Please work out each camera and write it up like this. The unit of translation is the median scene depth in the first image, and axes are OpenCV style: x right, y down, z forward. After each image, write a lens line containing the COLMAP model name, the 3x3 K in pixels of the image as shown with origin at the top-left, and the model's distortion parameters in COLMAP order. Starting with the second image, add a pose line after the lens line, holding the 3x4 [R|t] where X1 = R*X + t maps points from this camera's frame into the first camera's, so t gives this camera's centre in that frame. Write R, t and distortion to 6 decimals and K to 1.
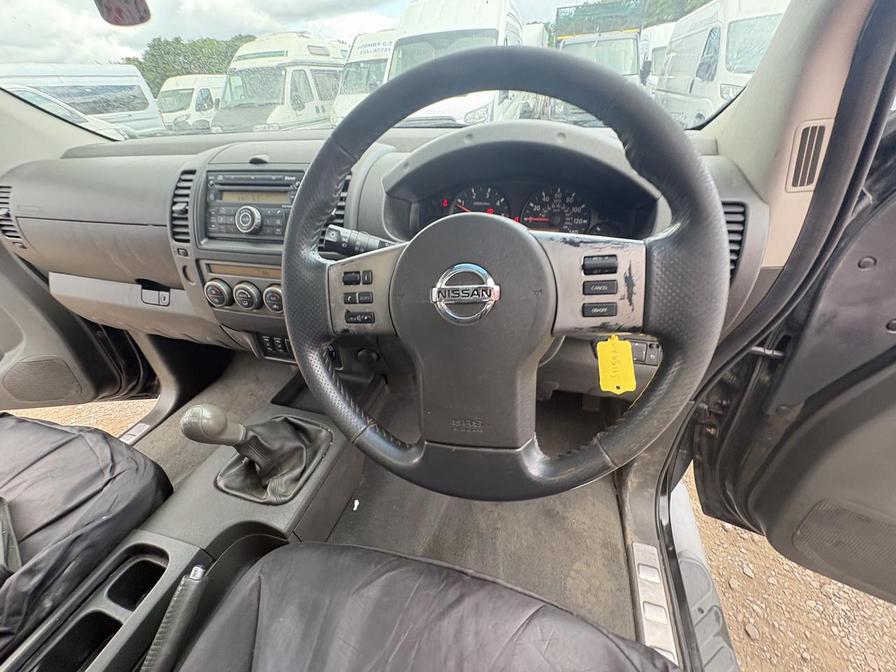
lens RADIAL K [[359.8, 0, 446.6], [0, 359.8, 342.2], [0, 0, 1]] dist [0.001810, 0.000312]
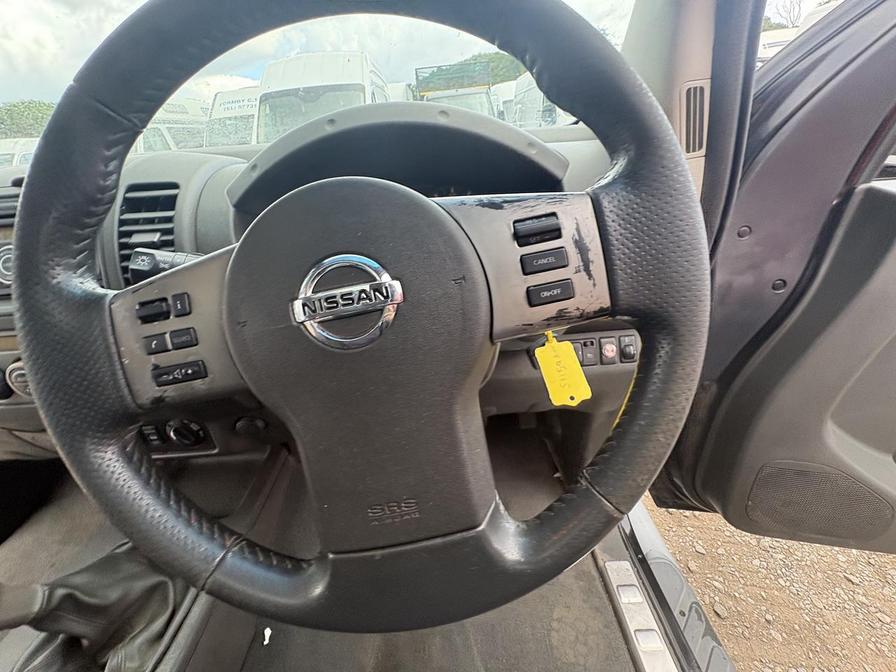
lens RADIAL K [[355.5, 0, 449.9], [0, 355.5, 346.5], [0, 0, 1]] dist [0.000509, 0.000008]
pose [[0.955399, -0.173967, 0.238637, 0.033923], [0.195323, 0.978324, -0.068786, 0.010301], [-0.221498, 0.112330, 0.968670, 0.214365]]
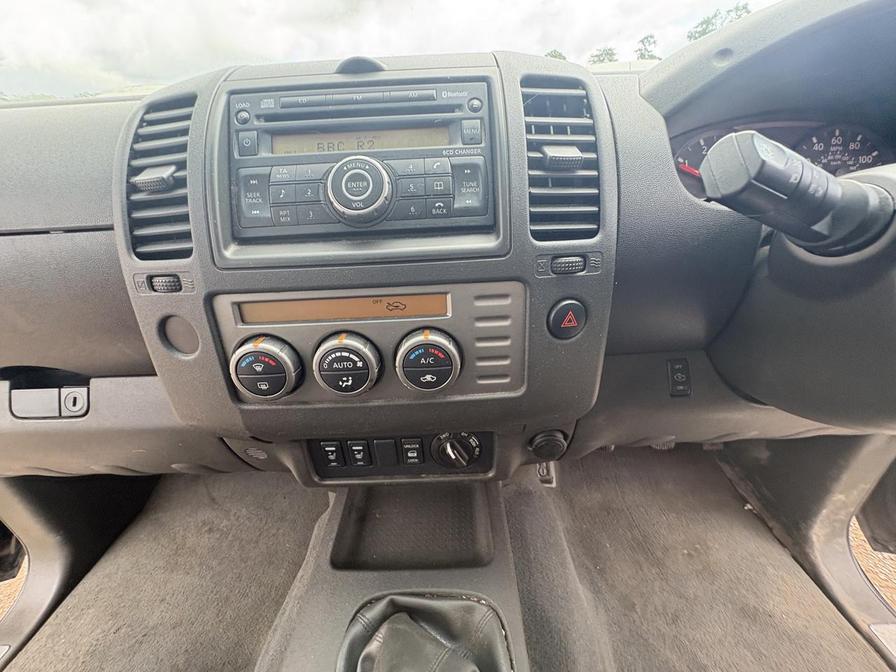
lens RADIAL K [[360.9, 0, 447.3], [0, 360.9, 342.0], [0, 0, 1]] dist [0.001404, 0.000232]
pose [[0.960620, -0.131789, 0.244622, -0.556796], [0.161044, 0.981491, -0.103638, -0.093059], [-0.226436, 0.138952, 0.964064, 0.562602]]
